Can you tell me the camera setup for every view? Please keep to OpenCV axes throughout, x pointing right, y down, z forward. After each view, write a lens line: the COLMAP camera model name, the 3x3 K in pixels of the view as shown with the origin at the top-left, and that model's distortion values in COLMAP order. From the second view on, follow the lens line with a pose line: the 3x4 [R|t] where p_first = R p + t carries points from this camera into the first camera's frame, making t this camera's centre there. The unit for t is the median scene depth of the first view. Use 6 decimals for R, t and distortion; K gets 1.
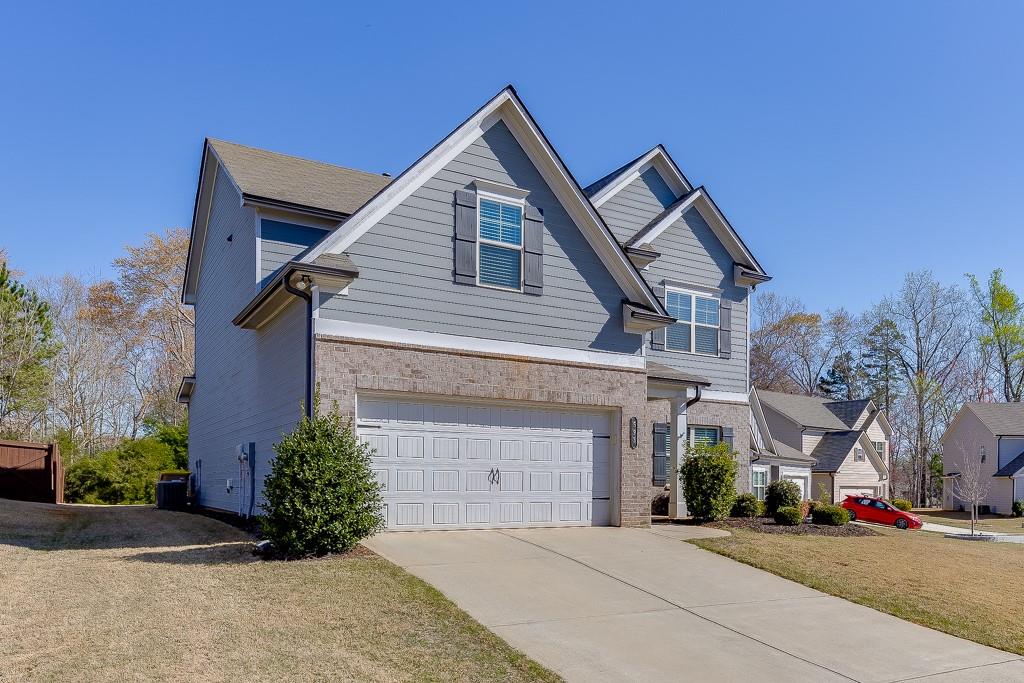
lens RADIAL K [[566.3, 0, 517.7], [0, 566.3, 343.0], [0, 0, 1]] dist [0.003540, 0.001184]
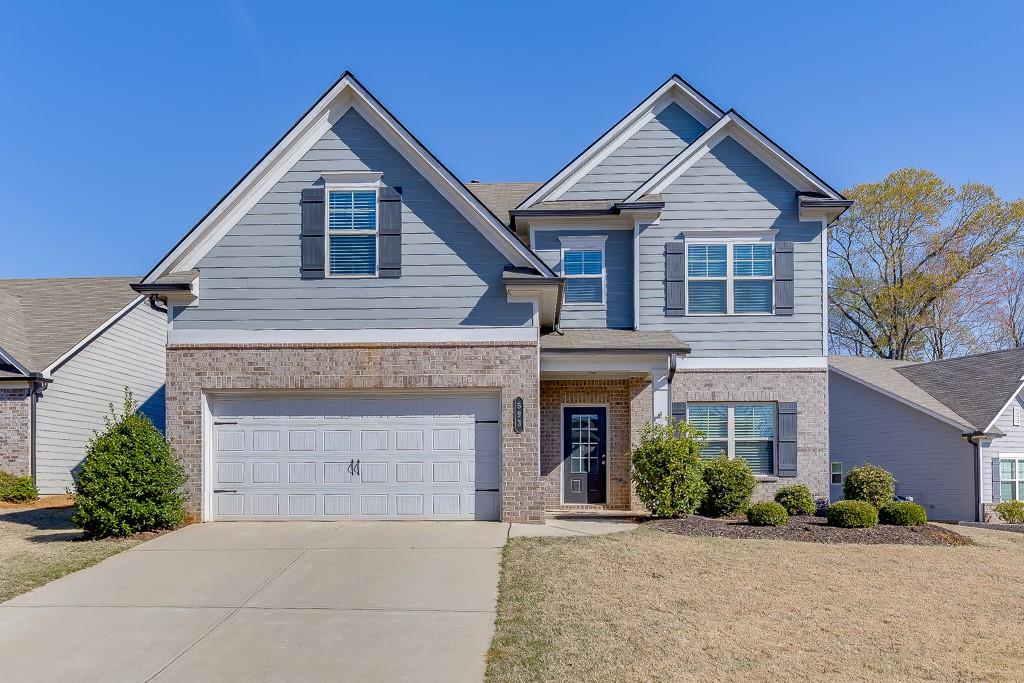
lens RADIAL K [[566.3, 0, 513.7], [0, 566.3, 339.7], [0, 0, 1]] dist [0.003540, 0.001184]
pose [[0.903067, -0.114051, -0.414081, 0.589912], [0.112811, 0.993235, -0.027541, 0.067802], [0.414421, -0.021842, 0.909823, 0.207899]]
